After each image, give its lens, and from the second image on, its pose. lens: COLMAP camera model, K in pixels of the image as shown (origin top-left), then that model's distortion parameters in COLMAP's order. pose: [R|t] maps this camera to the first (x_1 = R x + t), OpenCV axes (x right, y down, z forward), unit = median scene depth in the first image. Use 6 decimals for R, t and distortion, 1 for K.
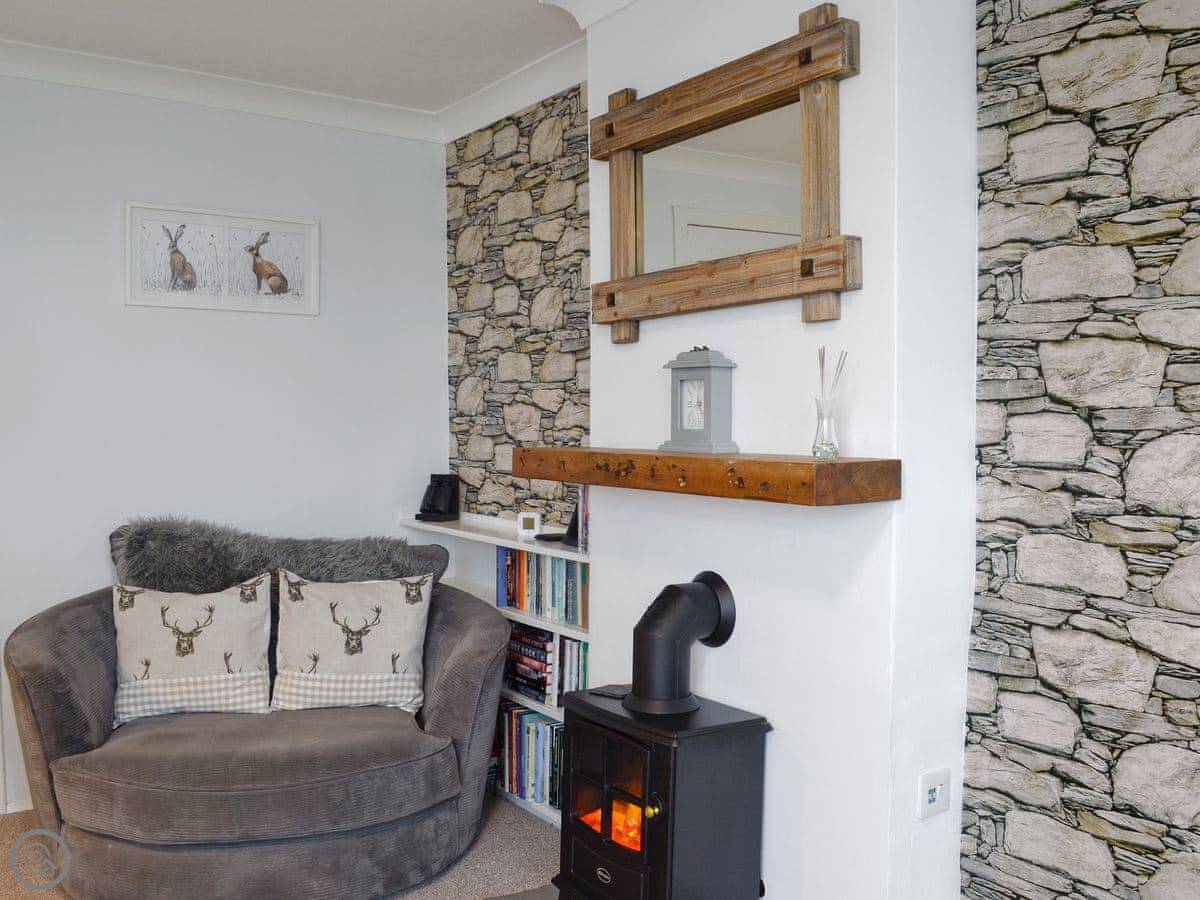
lens RADIAL K [[1065.9, 0, 600.5], [0, 1065.9, 462.0], [0, 0, 1]] dist [-0.085238, 0.009950]
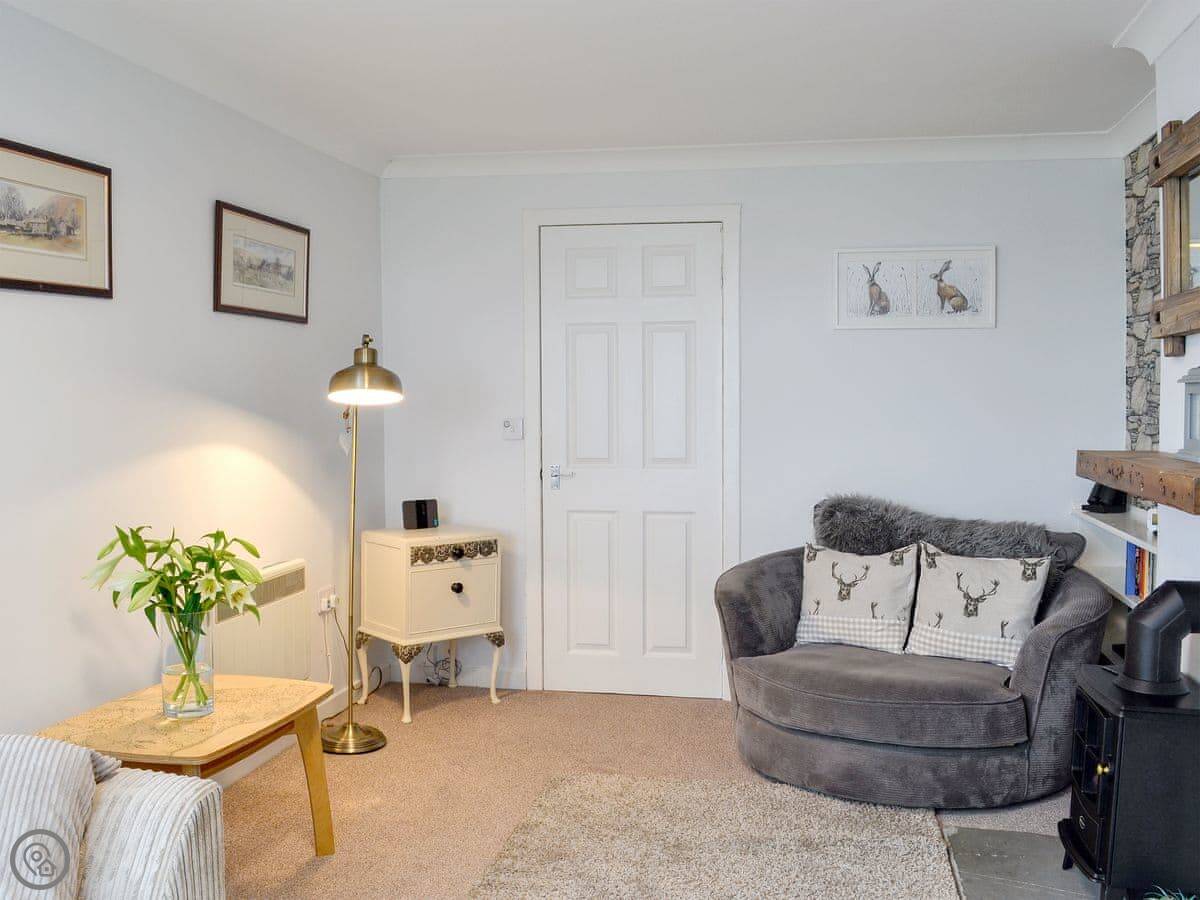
lens RADIAL K [[1065.9, 0, 600.5], [0, 1065.9, 462.0], [0, 0, 1]] dist [-0.085238, 0.009950]
pose [[0.688503, 0.035461, -0.724366, 0.339679], [-0.021208, 0.999361, 0.028766, -0.019839], [0.724924, -0.004443, 0.688815, -0.129158]]
